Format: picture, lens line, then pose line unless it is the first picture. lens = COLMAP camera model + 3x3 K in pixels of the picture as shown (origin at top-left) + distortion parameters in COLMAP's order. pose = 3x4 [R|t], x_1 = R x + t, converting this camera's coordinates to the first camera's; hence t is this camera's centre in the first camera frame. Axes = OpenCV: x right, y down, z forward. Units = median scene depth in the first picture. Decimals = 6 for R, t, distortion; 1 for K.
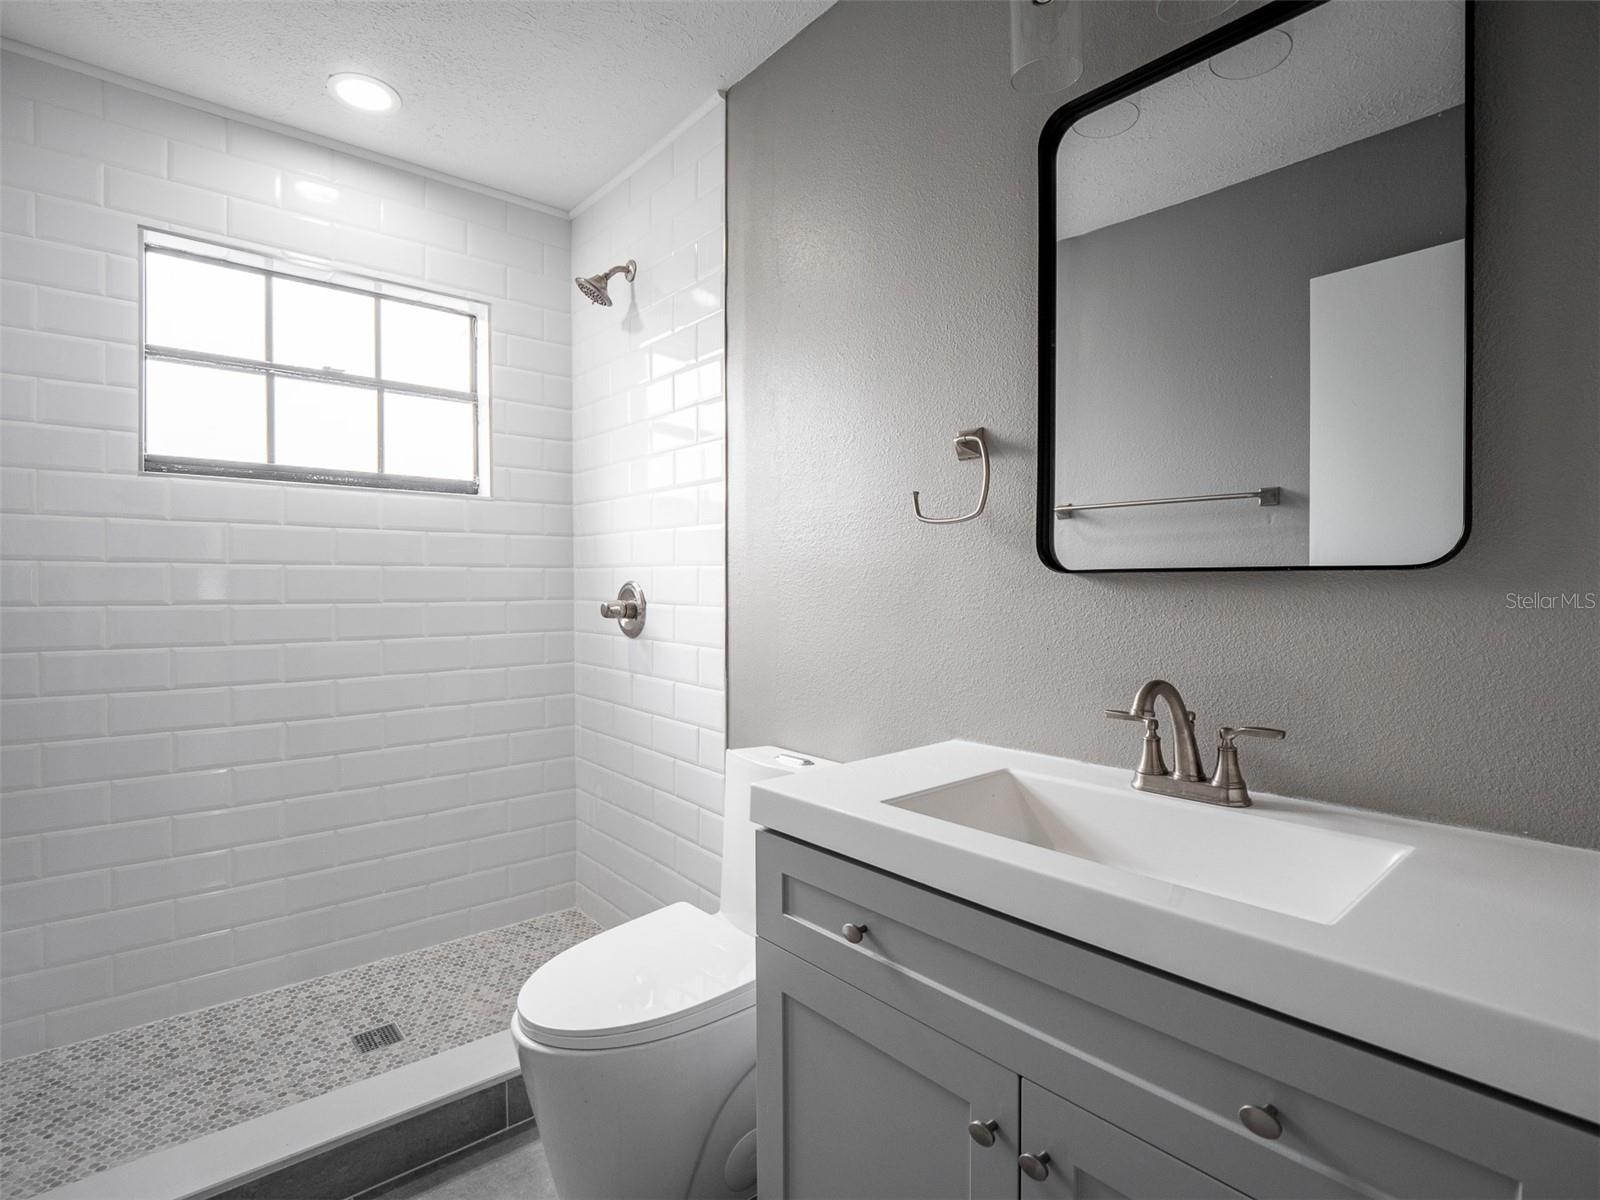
lens RADIAL K [[798.9, 0, 800.0], [0, 798.9, 600.0], [0, 0, 1]] dist [-0.014310, 0.001754]
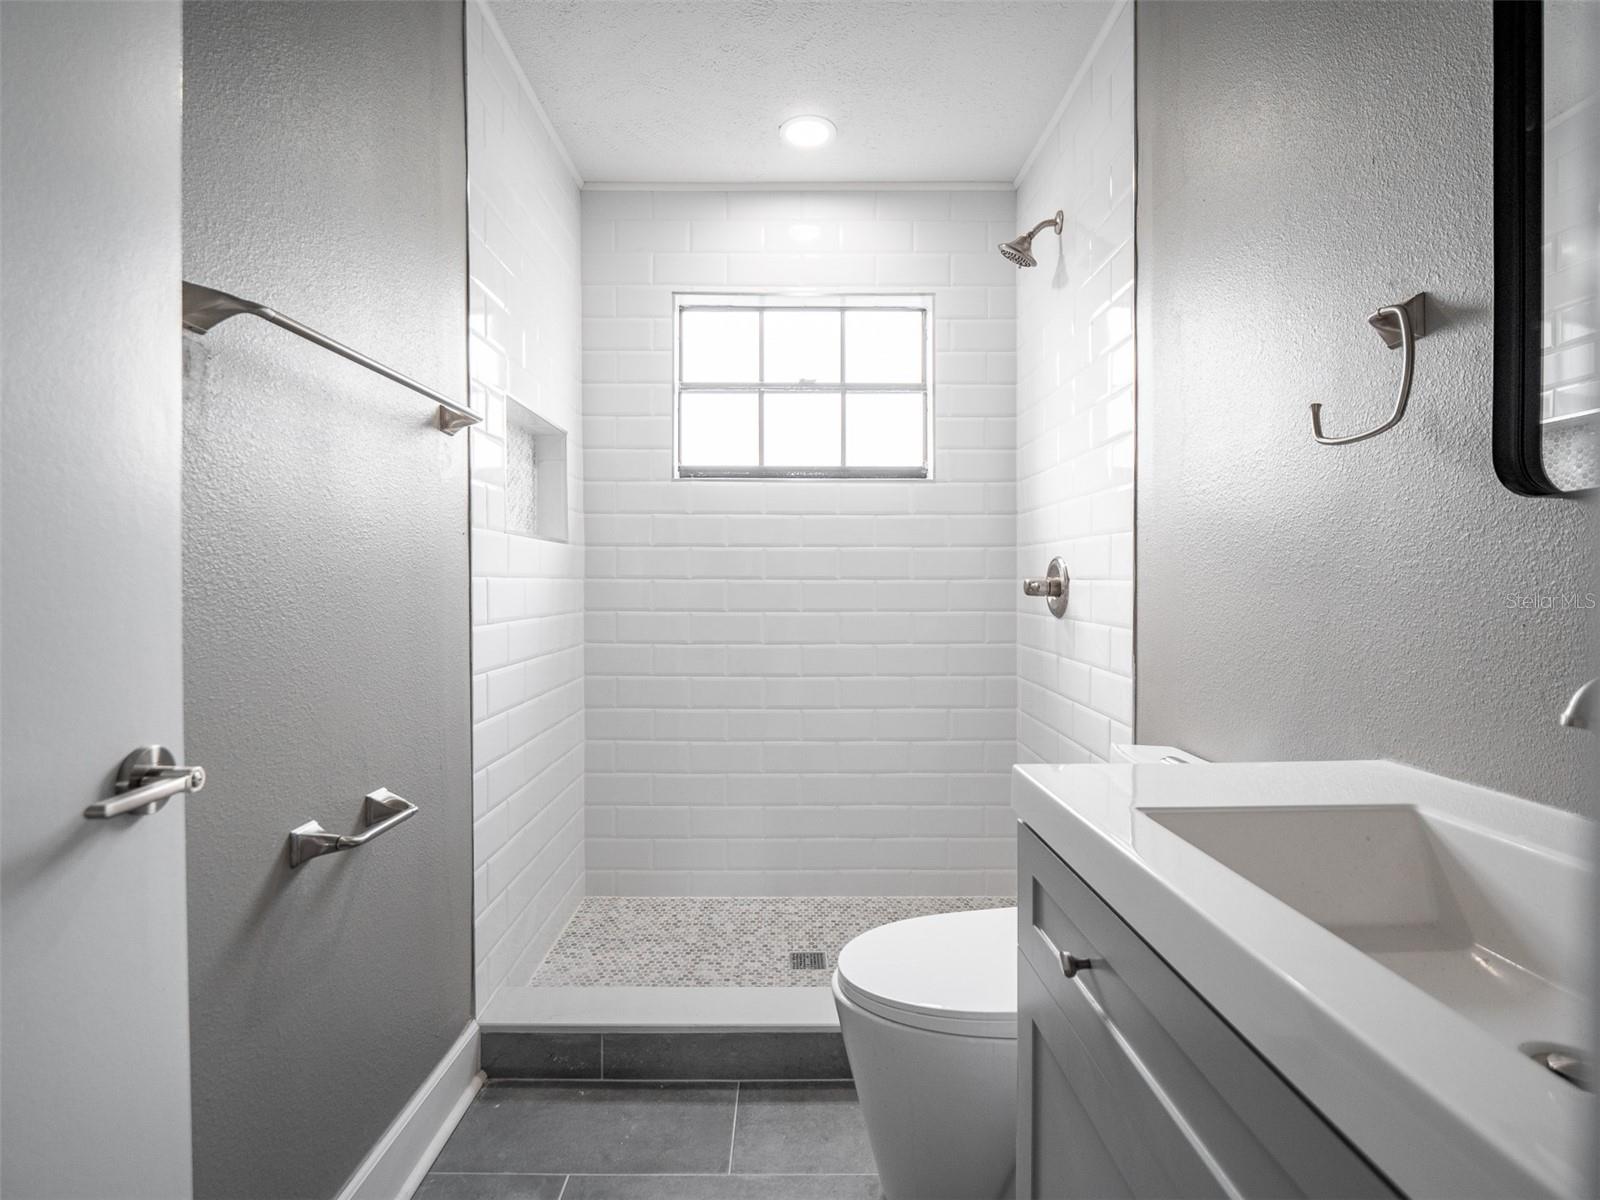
lens RADIAL K [[795.2, 0, 799.1], [0, 795.2, 594.6], [0, 0, 1]] dist [-0.004095, -0.001318]
pose [[0.765154, 0.009171, -0.643782, 0.168337], [-0.012657, 0.999920, -0.000799, 0.027512], [0.643723, 0.008760, 0.765209, 0.107088]]
